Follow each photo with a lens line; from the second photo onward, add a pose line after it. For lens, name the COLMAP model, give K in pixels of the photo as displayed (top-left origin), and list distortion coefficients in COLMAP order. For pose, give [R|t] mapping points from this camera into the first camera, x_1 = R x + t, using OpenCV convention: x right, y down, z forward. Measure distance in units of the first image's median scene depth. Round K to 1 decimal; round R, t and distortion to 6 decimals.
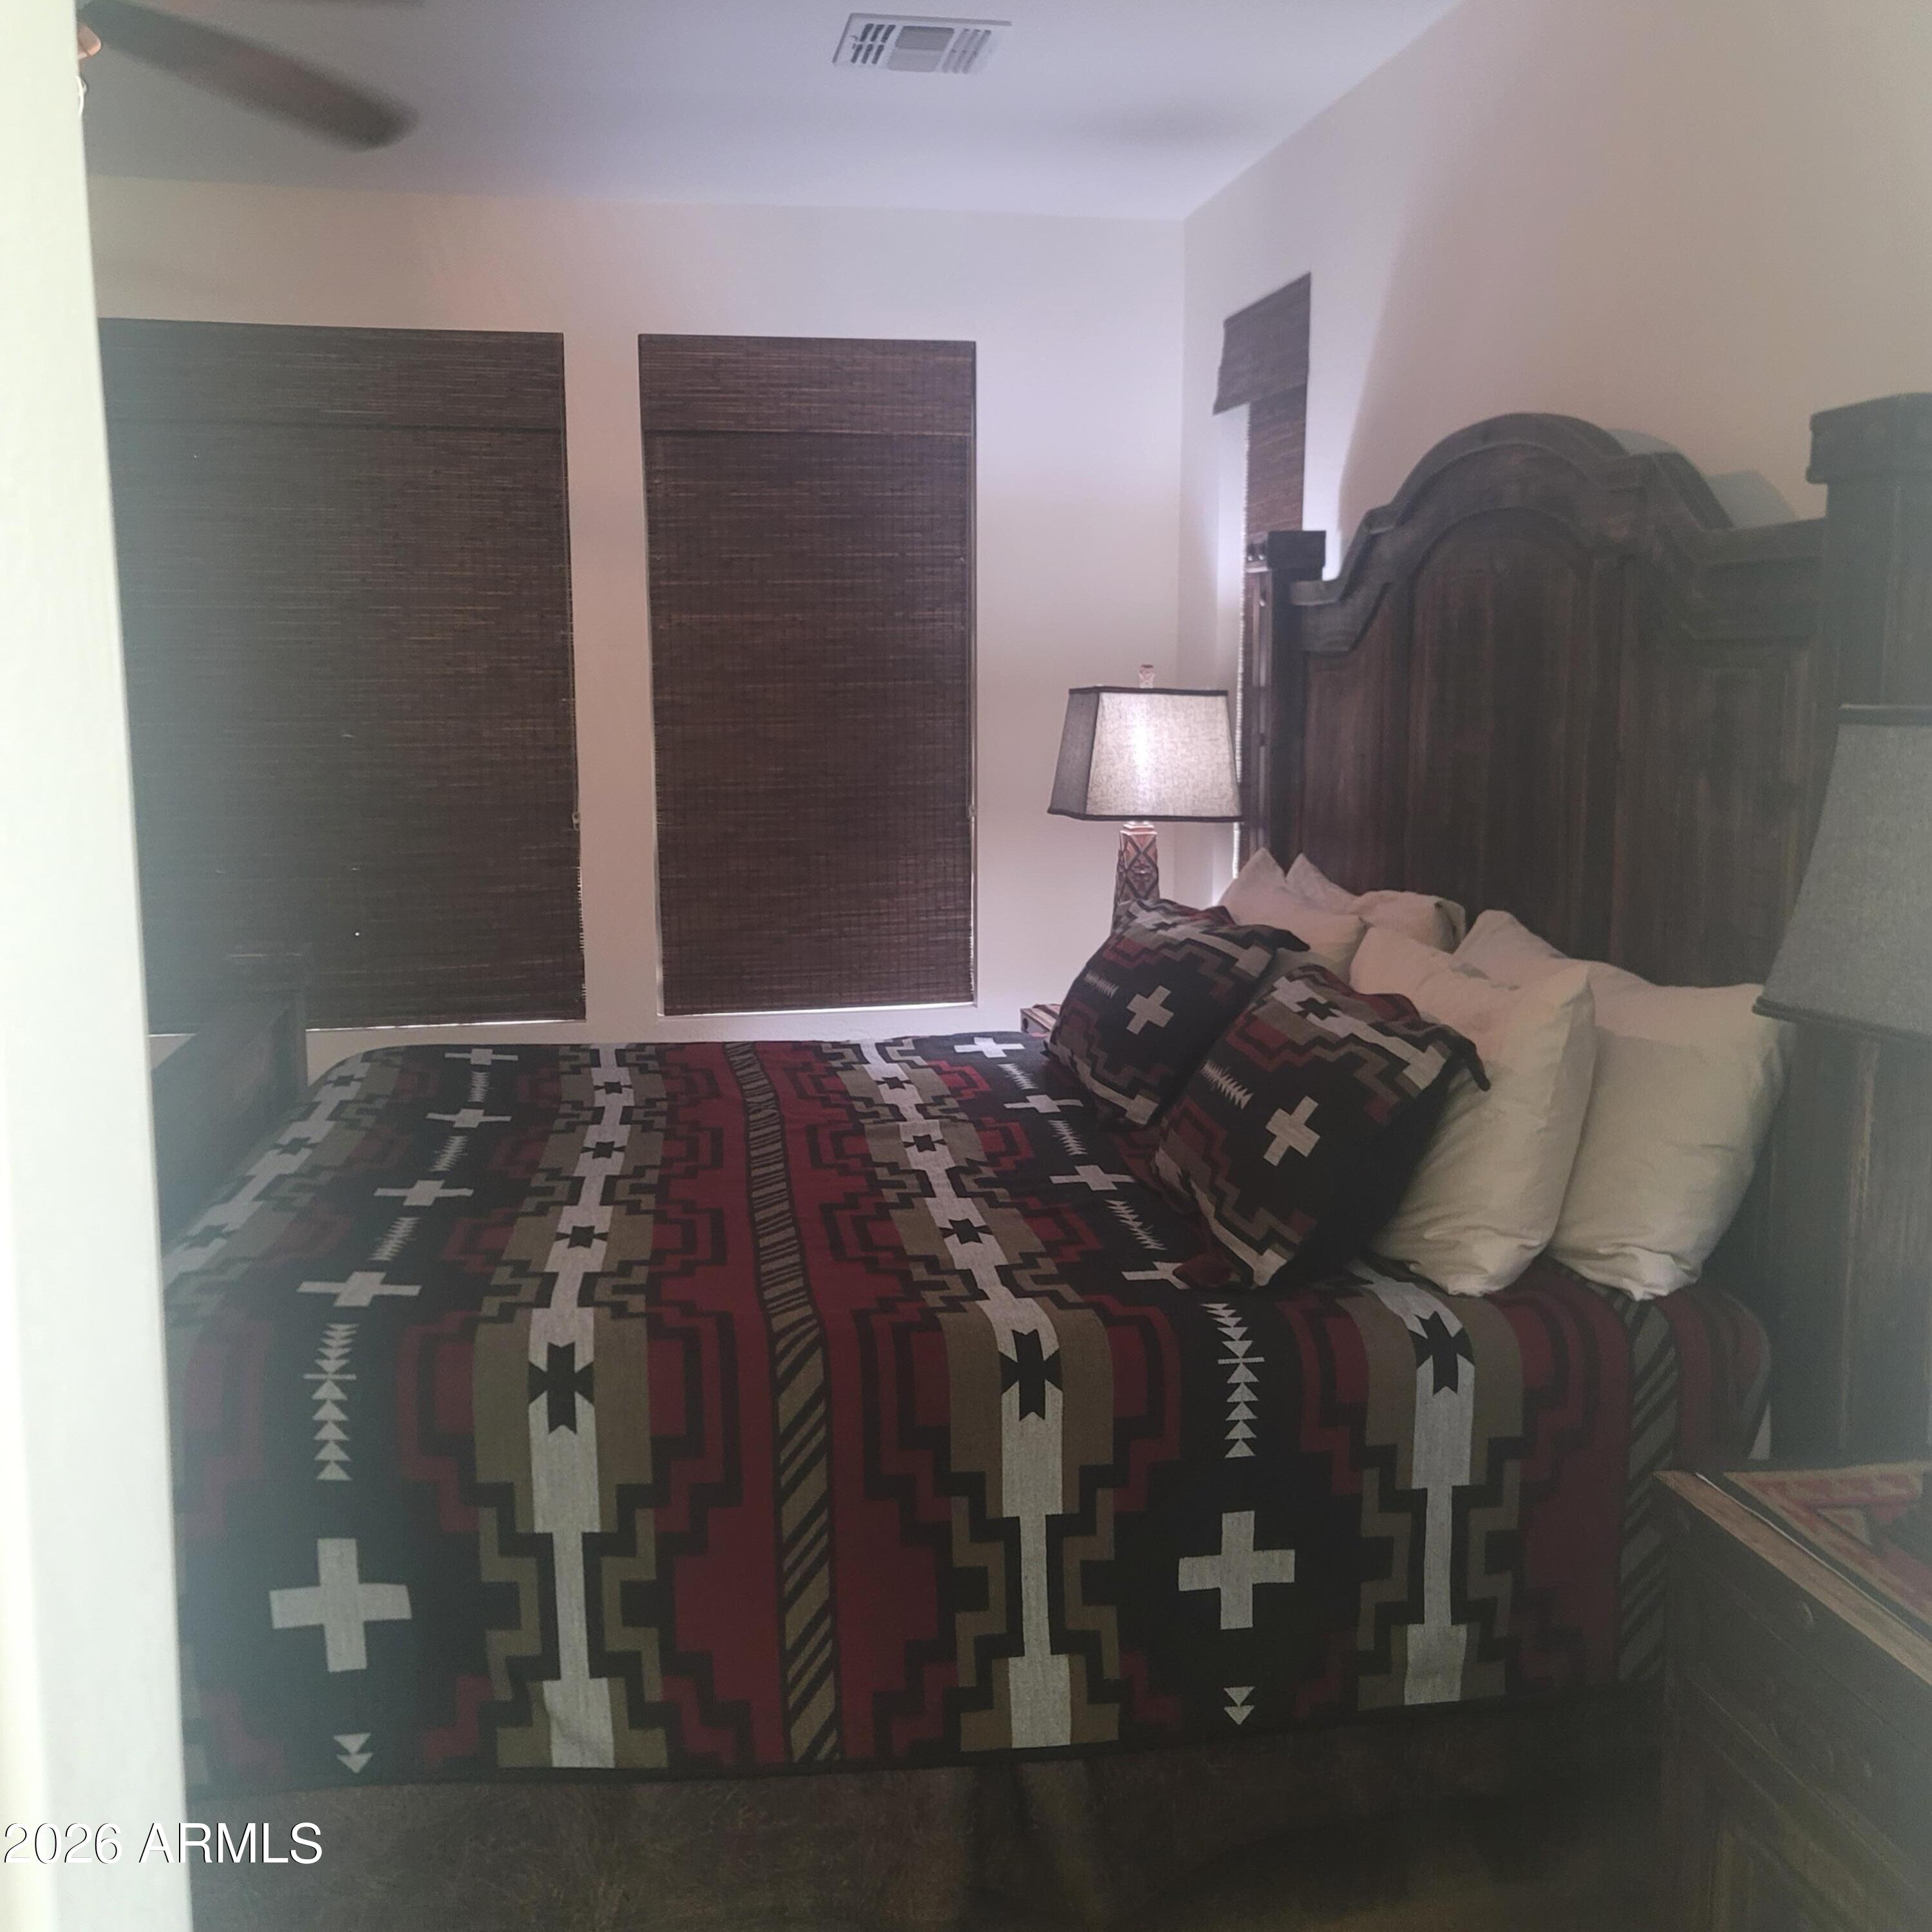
lens RADIAL K [[1898.2, 0, 958.3], [0, 1898.2, 962.7], [0, 0, 1]] dist [0.049411, 0.000000]
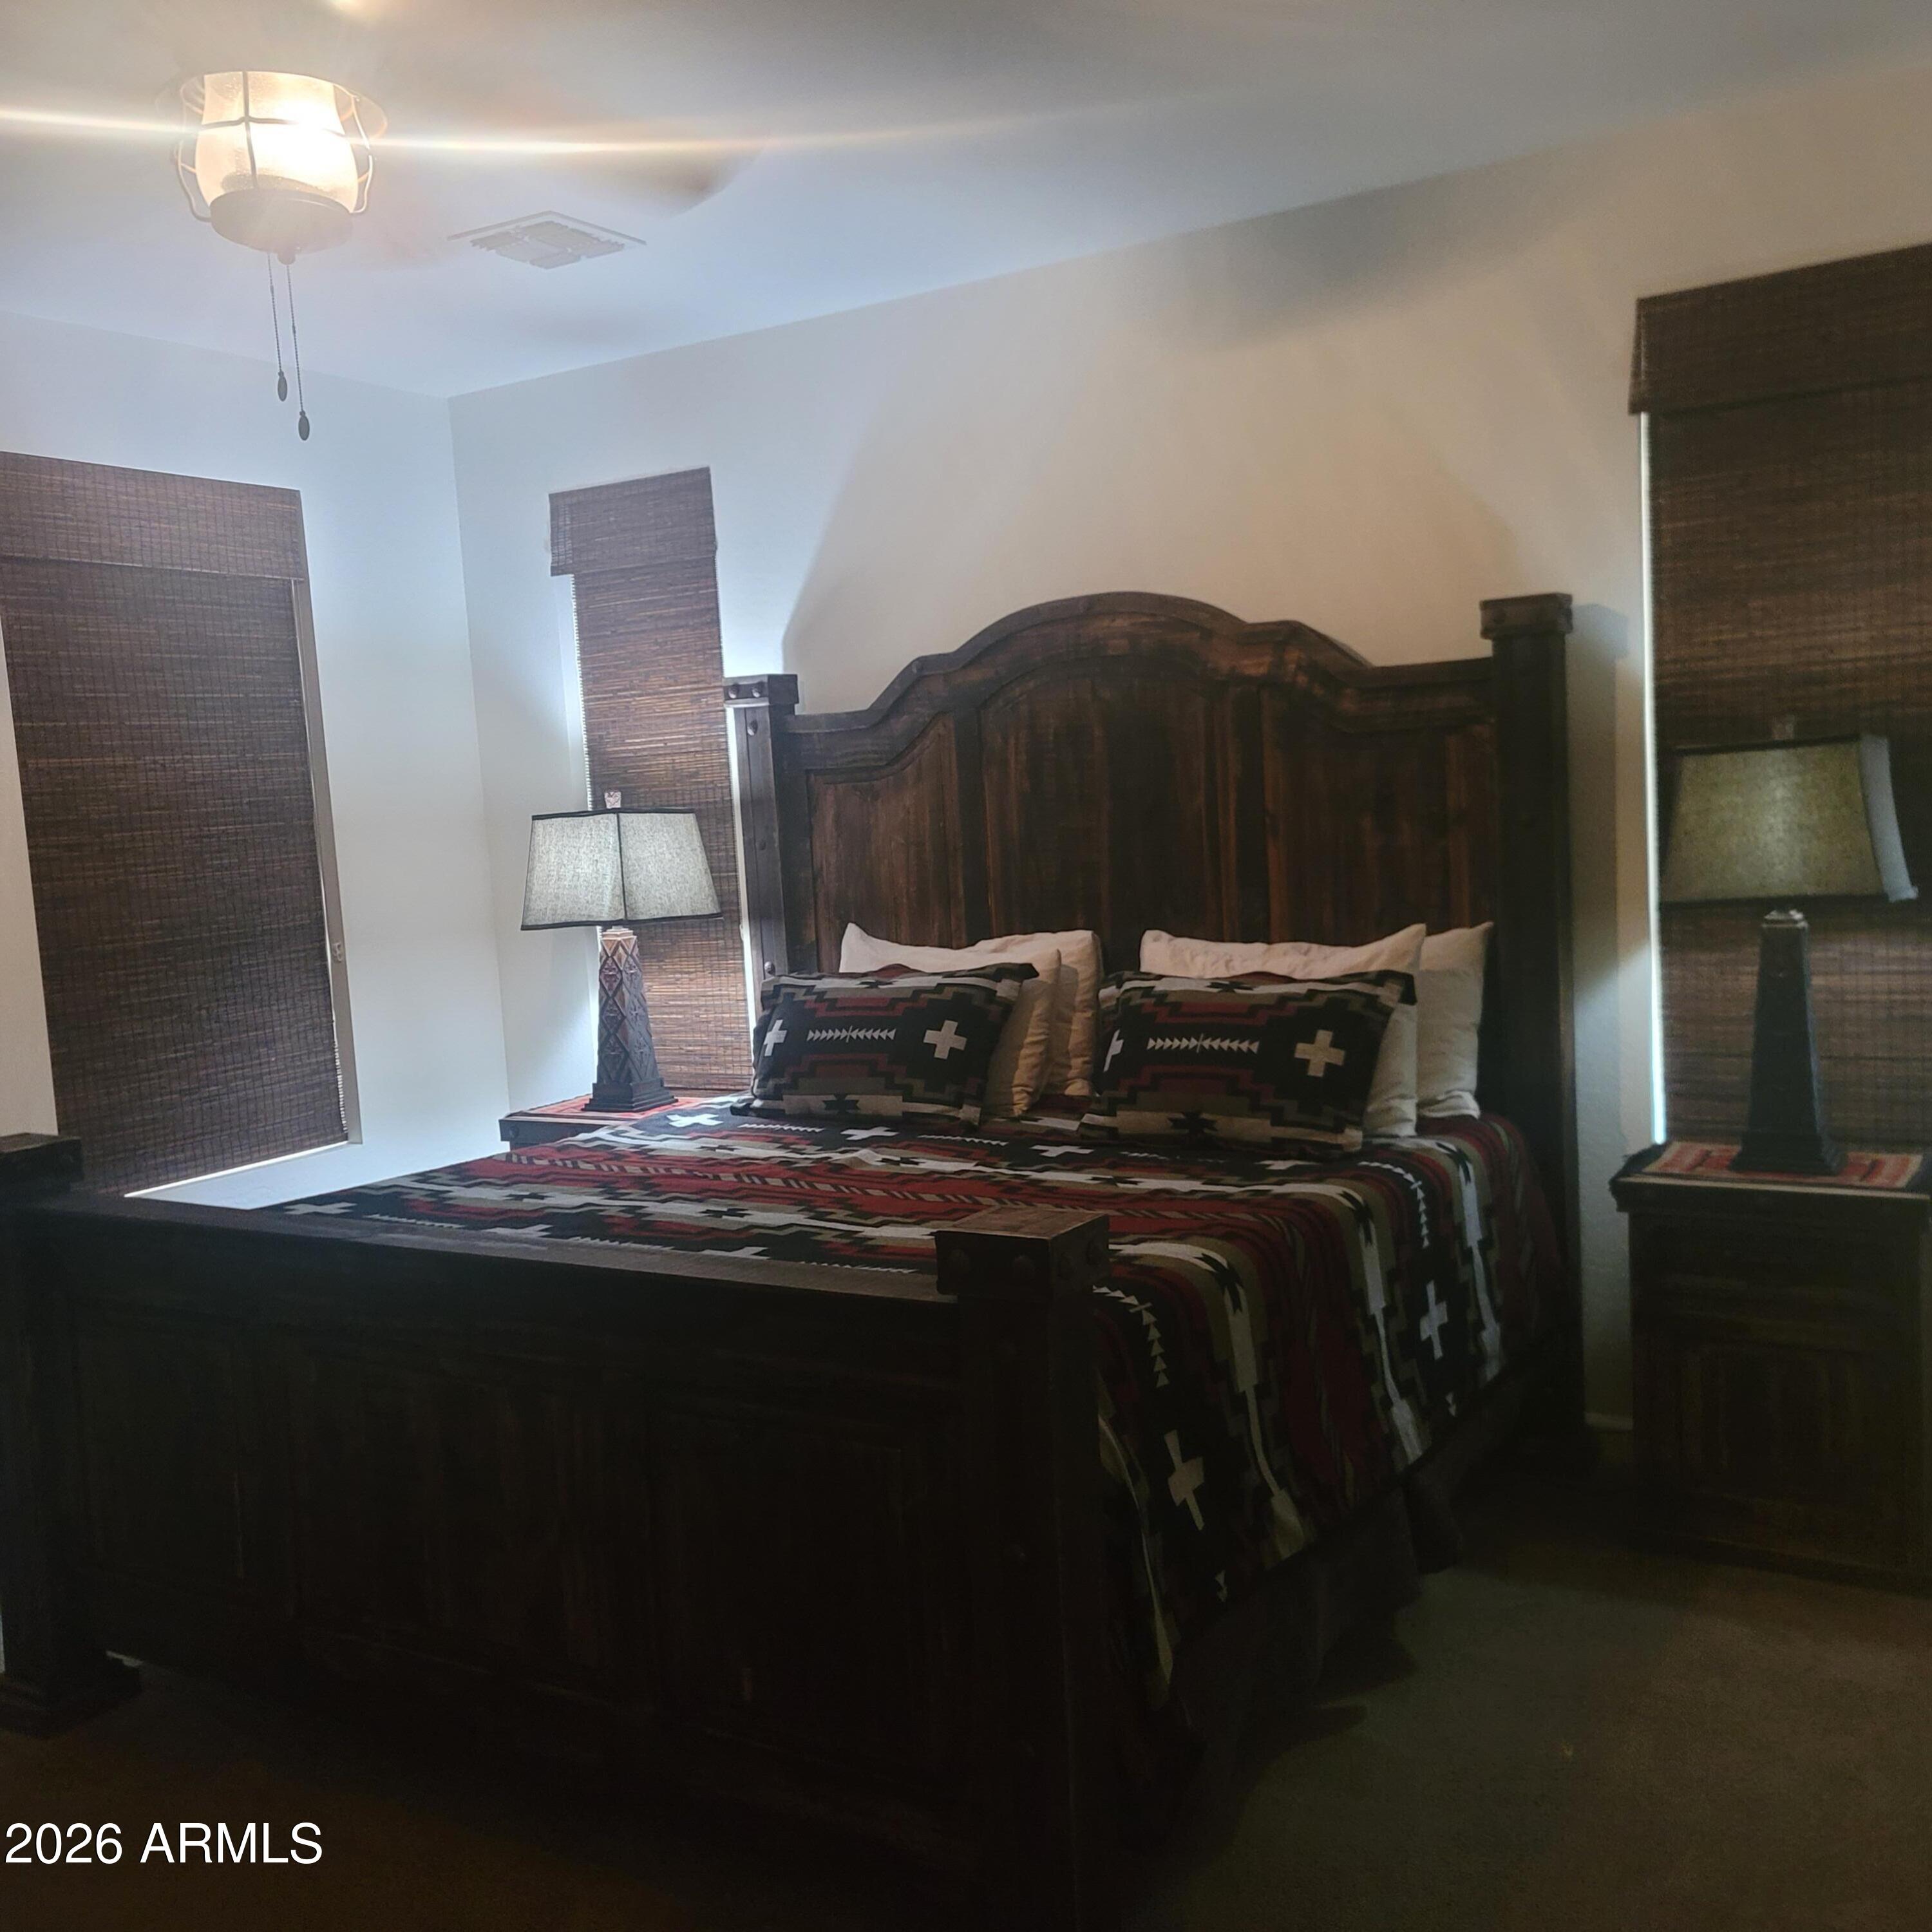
lens RADIAL K [[1898.2, 0, 945.2], [0, 1898.2, 977.7], [0, 0, 1]] dist [0.049411, 0.000000]
pose [[0.665124, -0.104987, 0.739316, -0.538971], [0.165298, 0.986206, -0.008663, -0.003174], [-0.728208, 0.127970, 0.673303, 0.093650]]
